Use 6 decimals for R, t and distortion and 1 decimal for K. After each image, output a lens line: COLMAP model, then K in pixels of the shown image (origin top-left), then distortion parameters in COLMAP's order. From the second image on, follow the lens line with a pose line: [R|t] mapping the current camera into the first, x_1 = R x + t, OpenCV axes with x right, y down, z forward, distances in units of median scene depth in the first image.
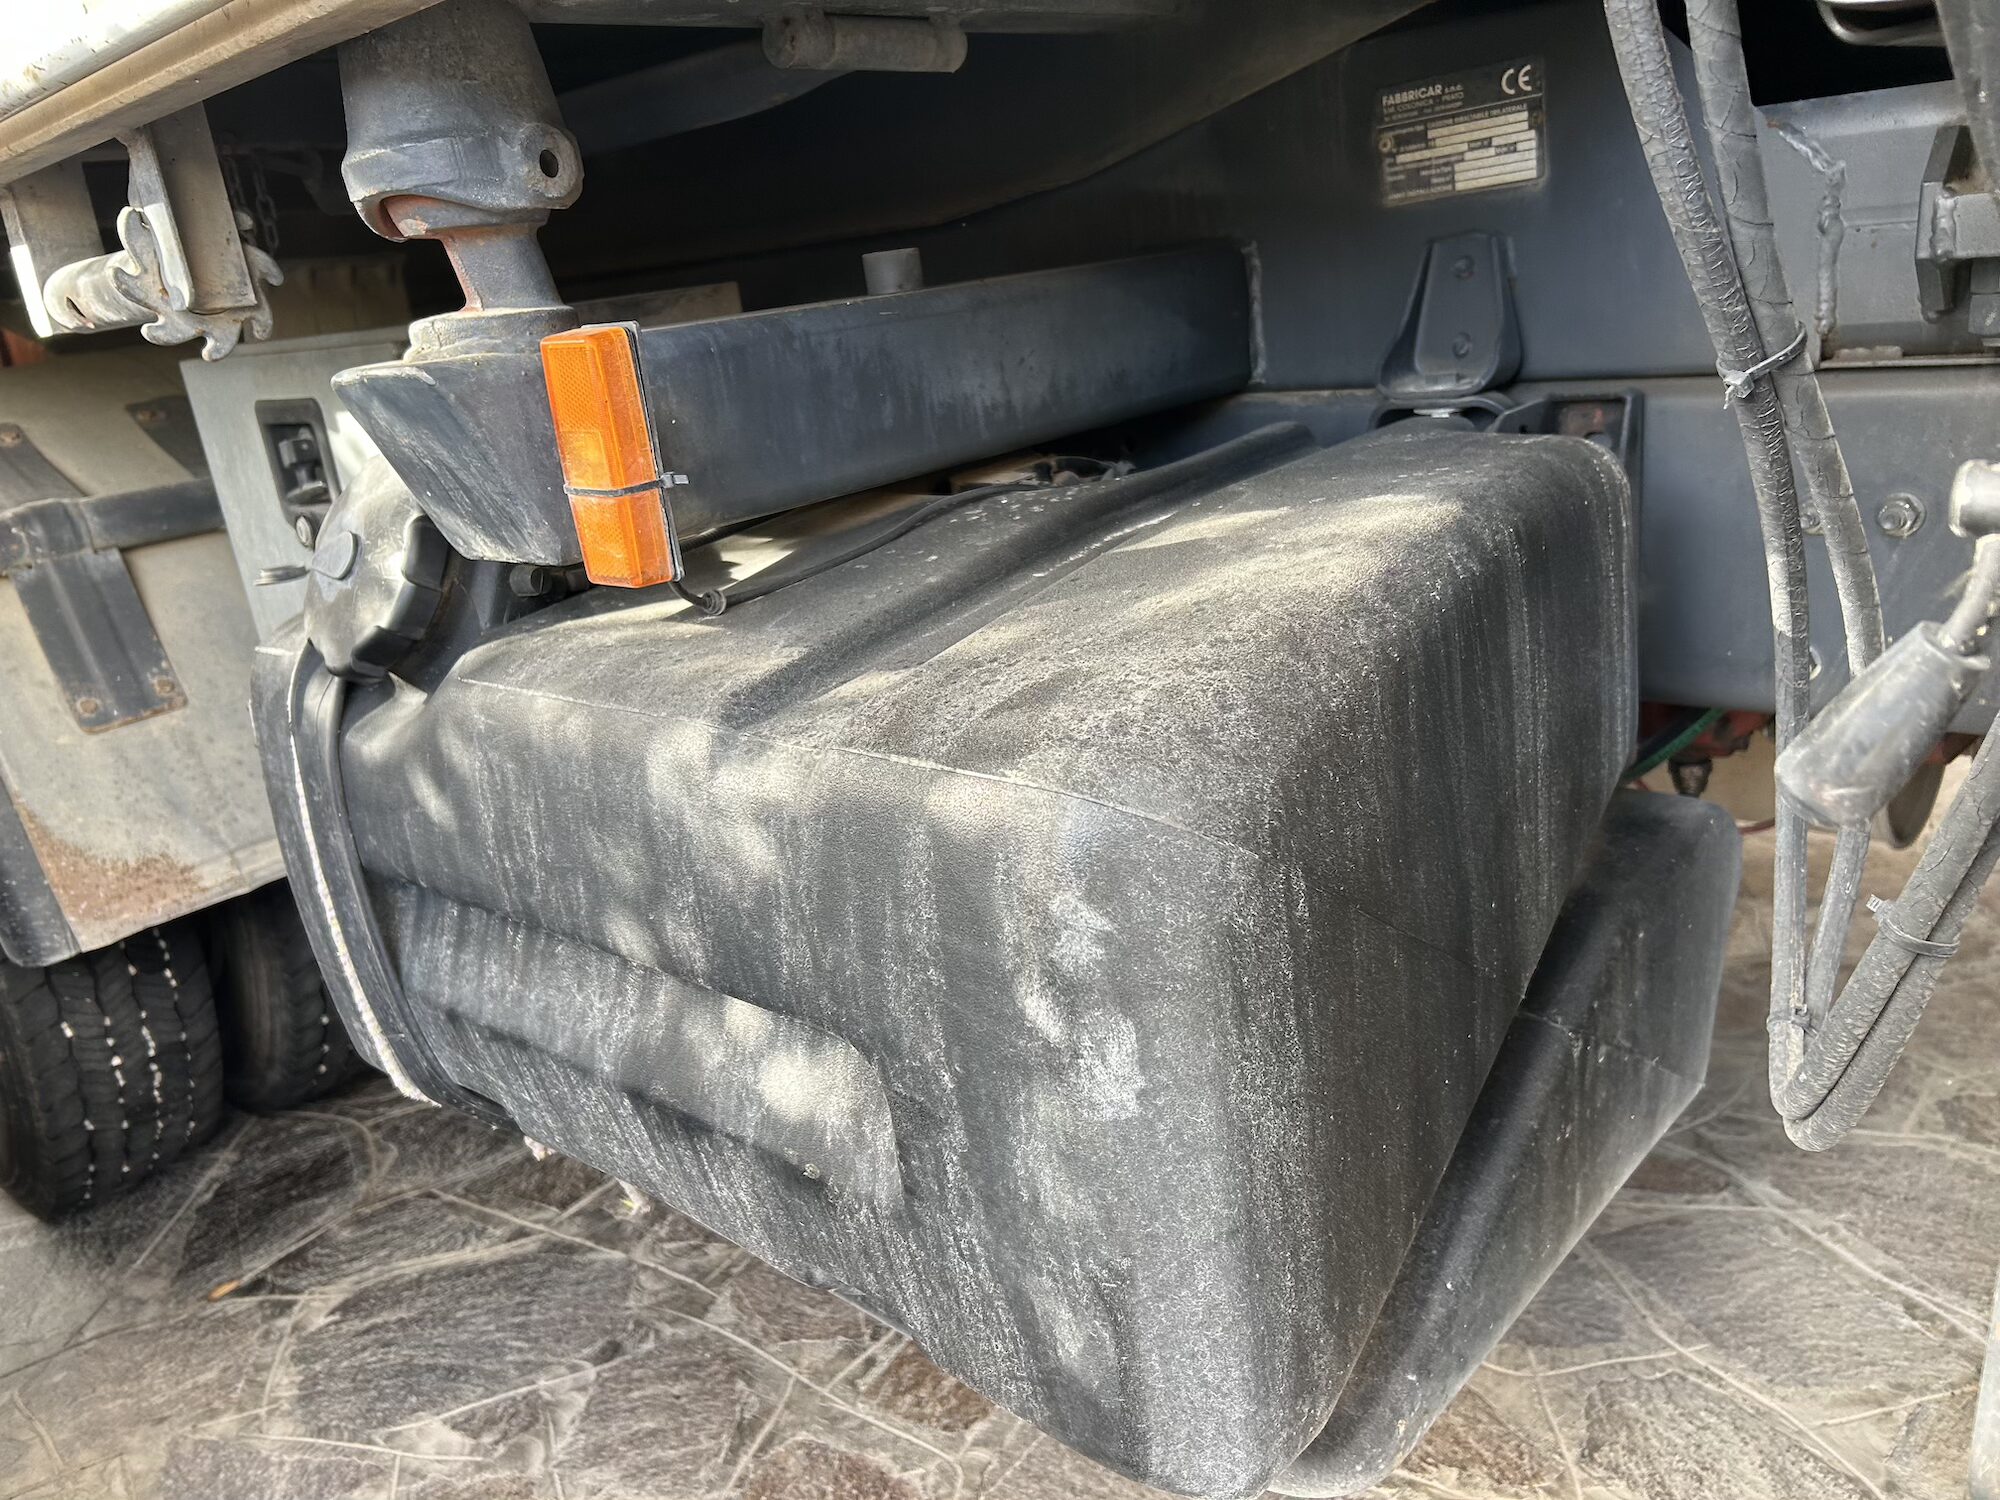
lens RADIAL K [[1514.3, 0, 997.2], [0, 1514.3, 755.3], [0, 0, 1]] dist [0.034157, -0.033220]
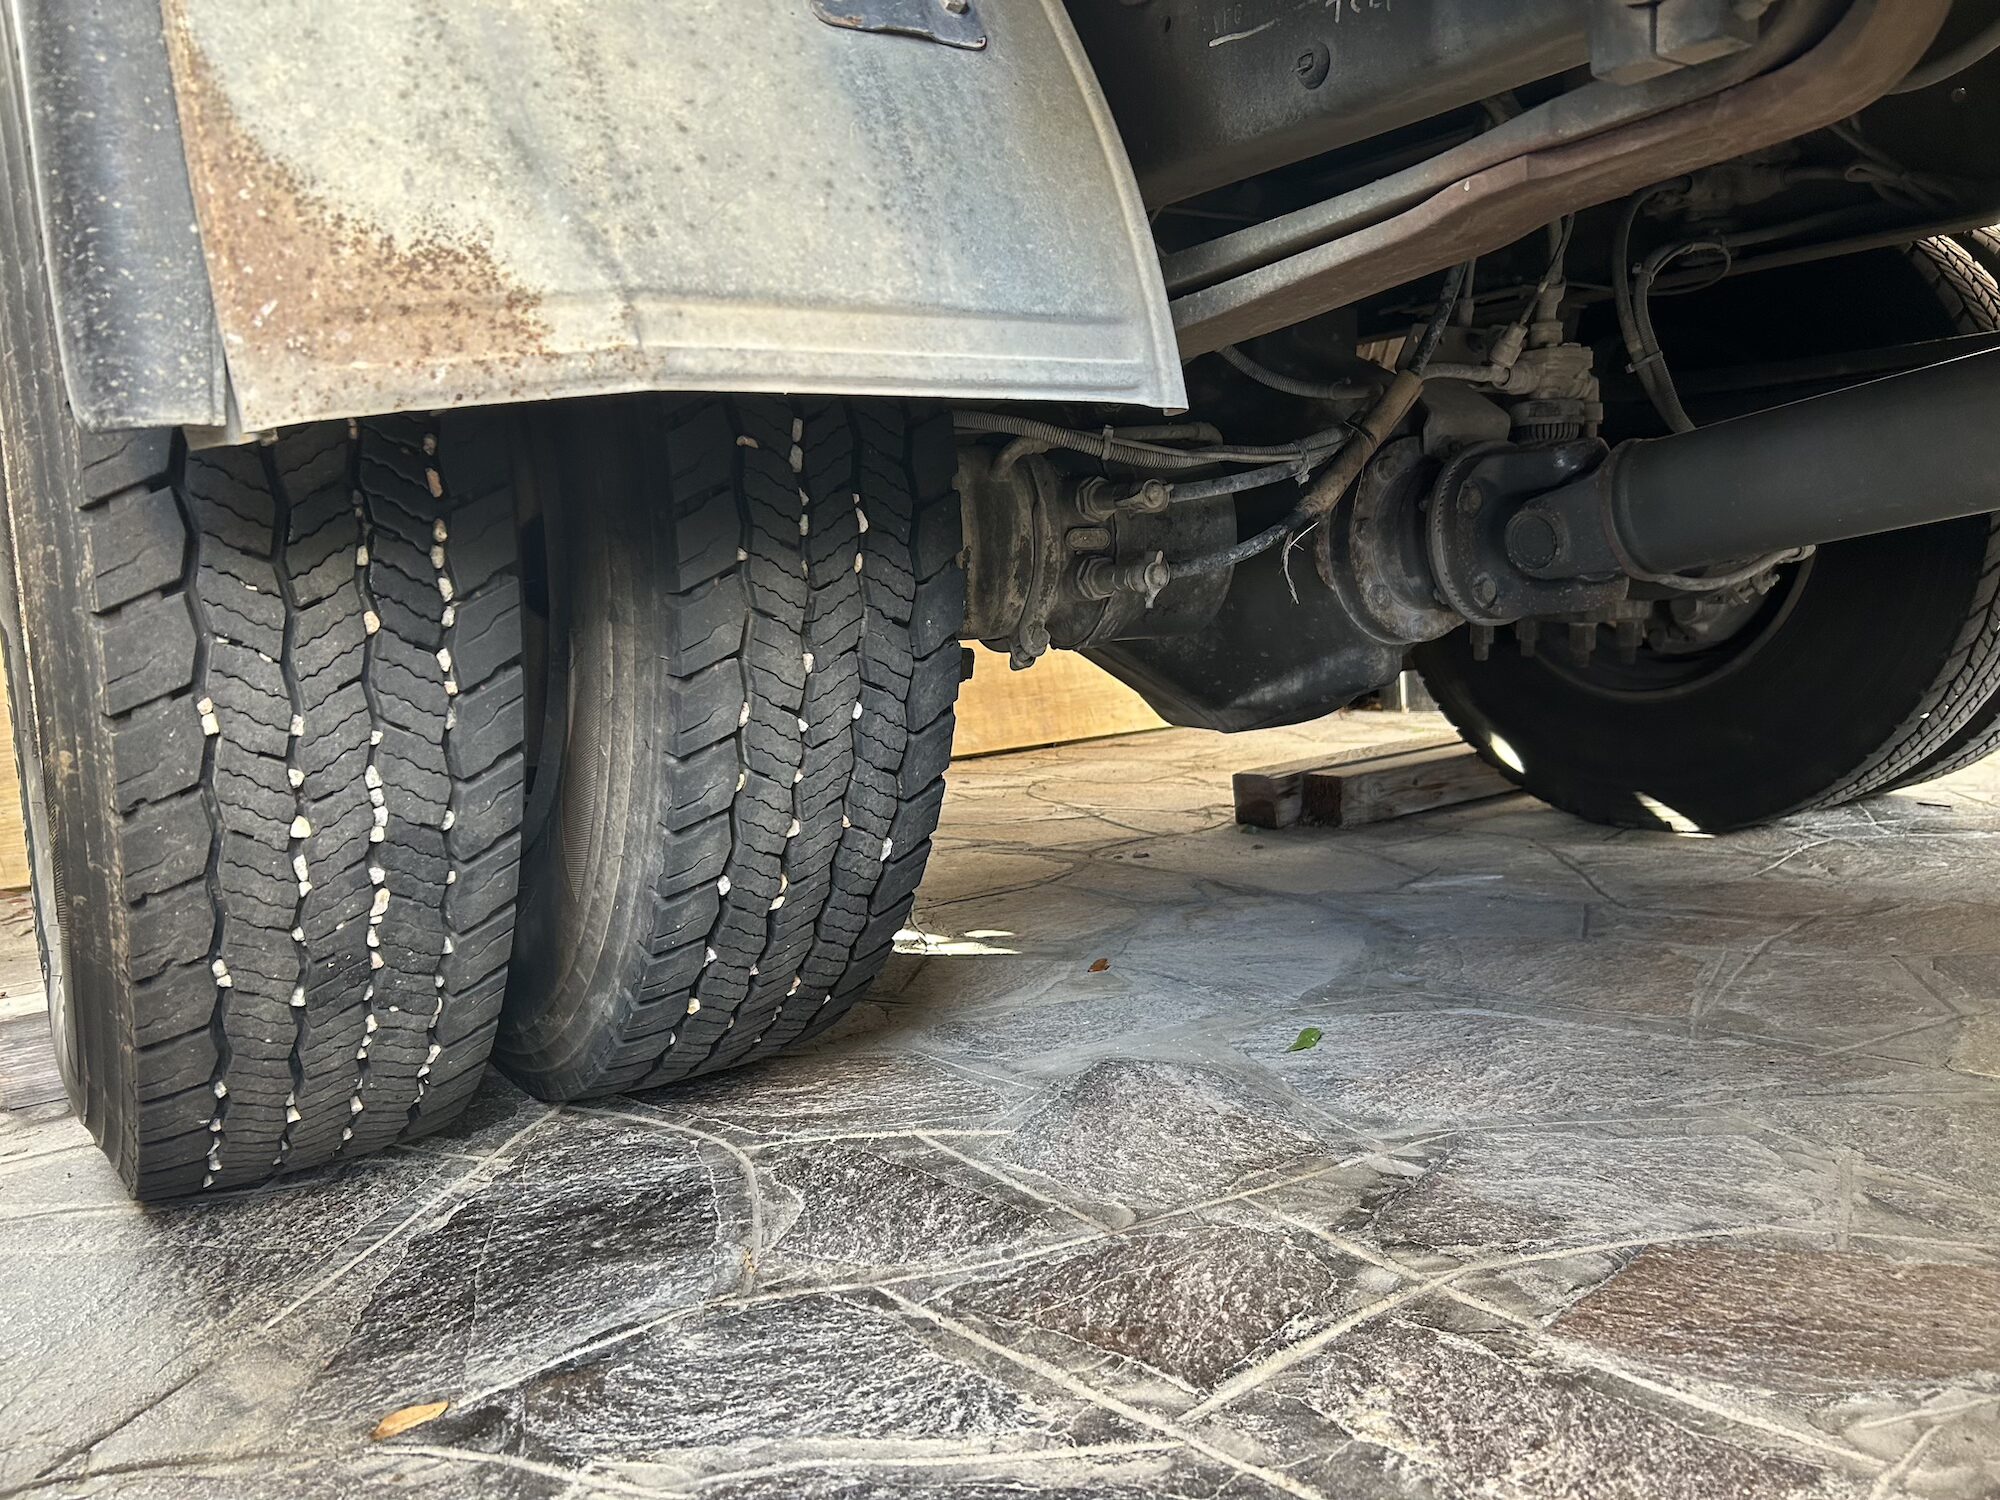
lens RADIAL K [[1514.3, 0, 997.2], [0, 1514.3, 755.3], [0, 0, 1]] dist [0.034157, -0.033220]
pose [[0.968476, 0.109494, -0.223751, -0.551366], [-0.146249, 0.977046, -0.154896, 0.425591], [0.201655, 0.182736, 0.962259, 1.187087]]
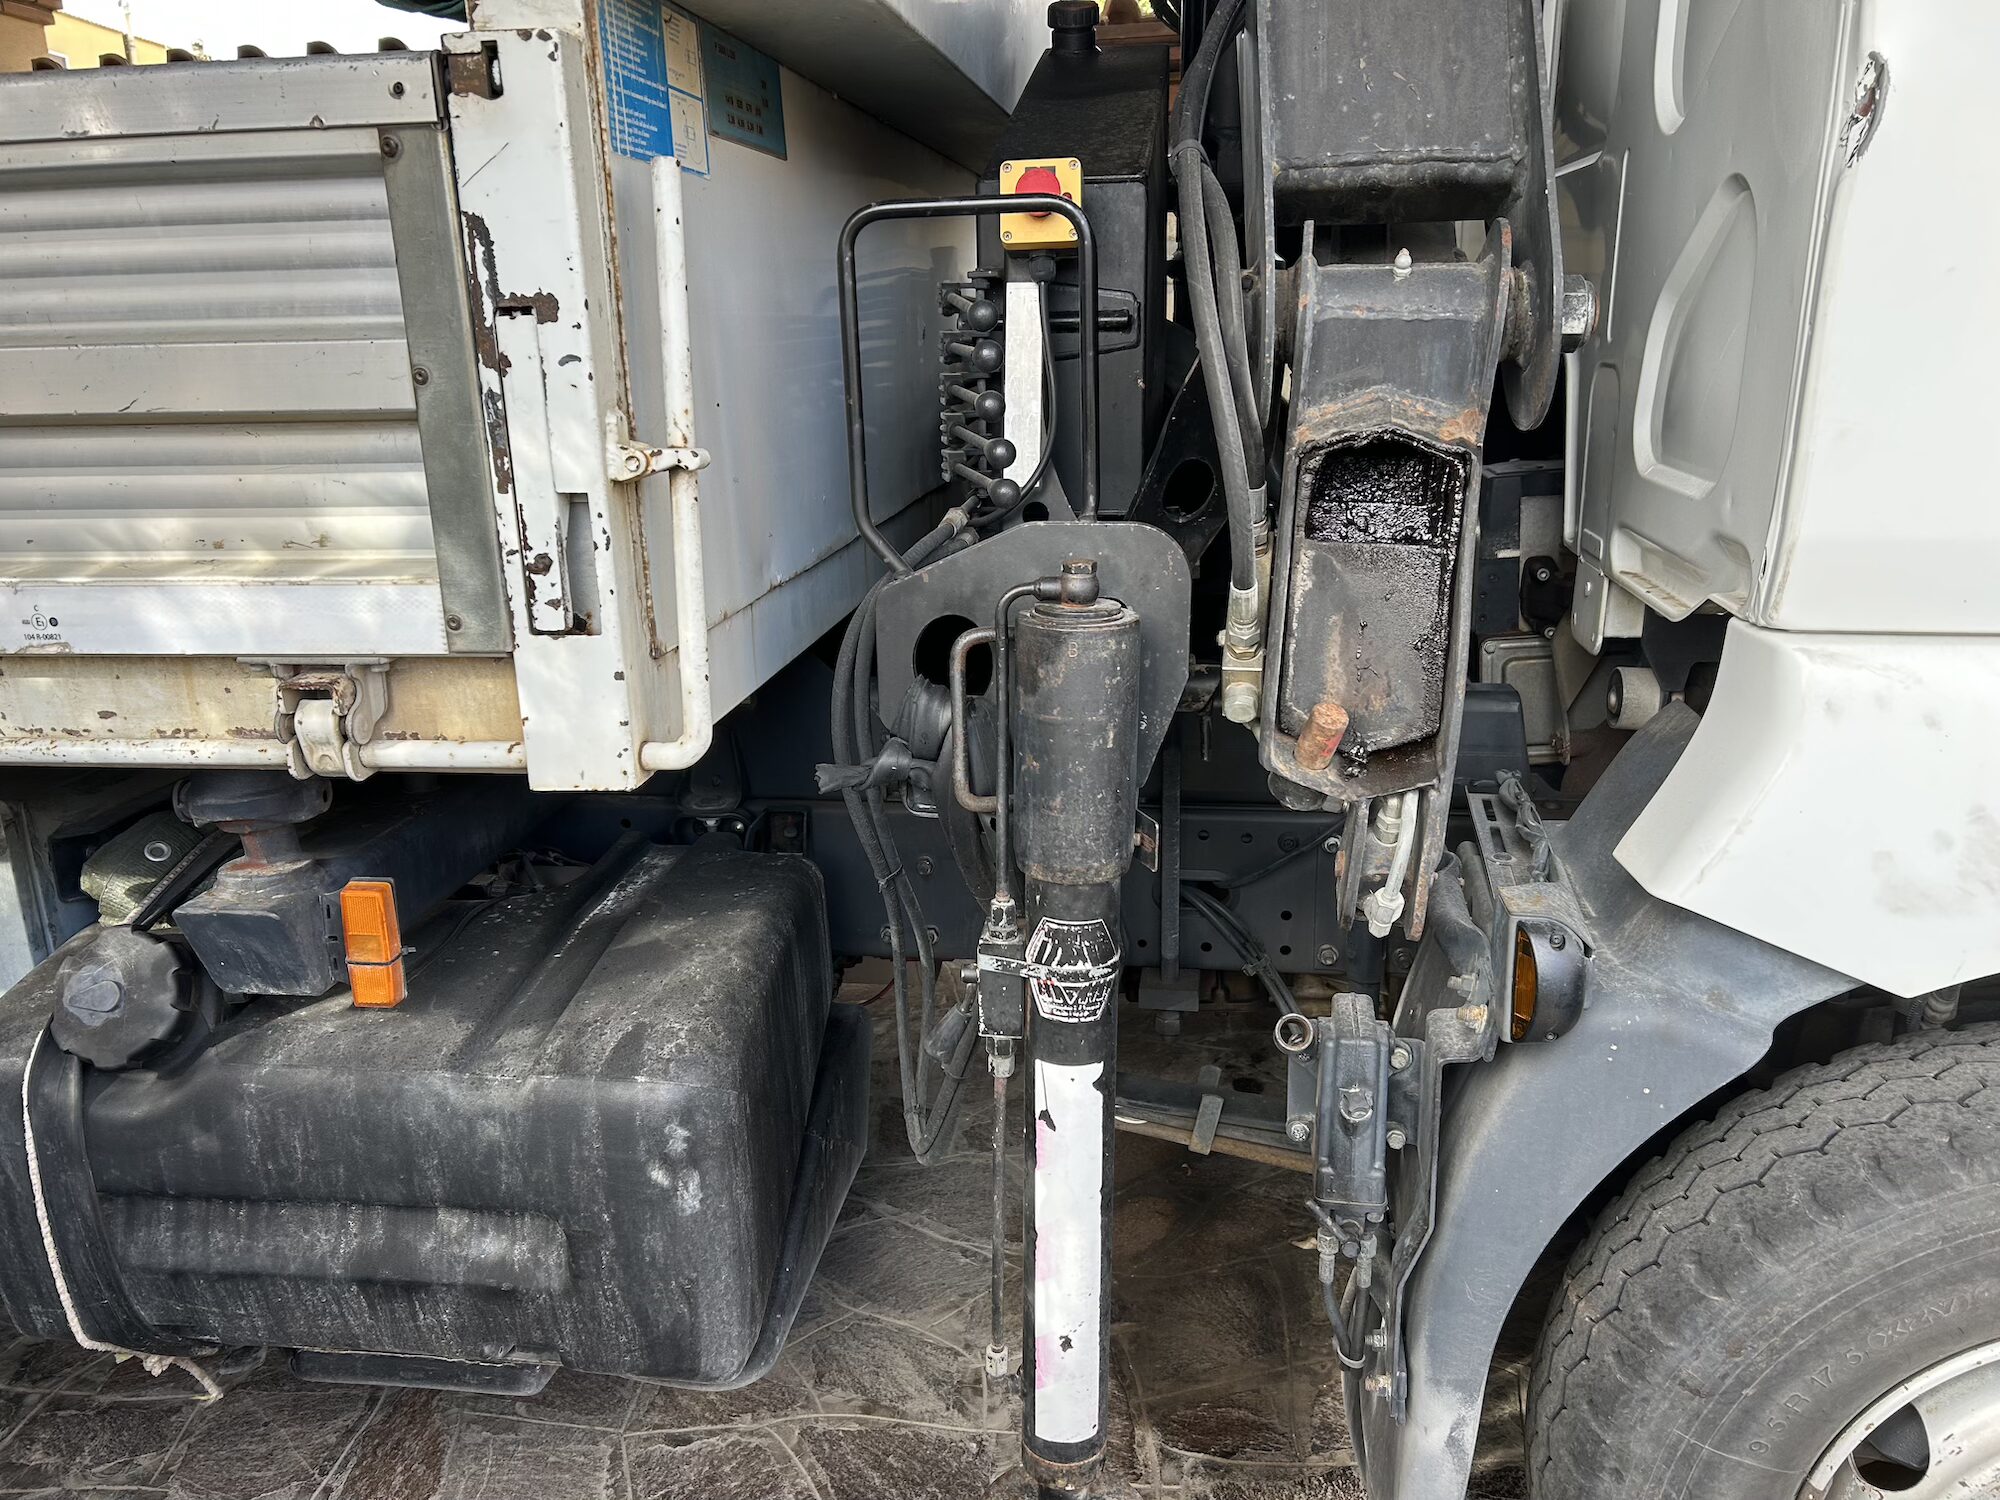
lens RADIAL K [[1514.3, 0, 997.2], [0, 1514.3, 755.3], [0, 0, 1]] dist [0.034157, -0.033220]
pose [[0.820783, -0.061219, 0.567950, -0.557951], [0.105620, 0.993362, -0.045564, -0.211599], [-0.561390, 0.097385, 0.821801, -0.873031]]
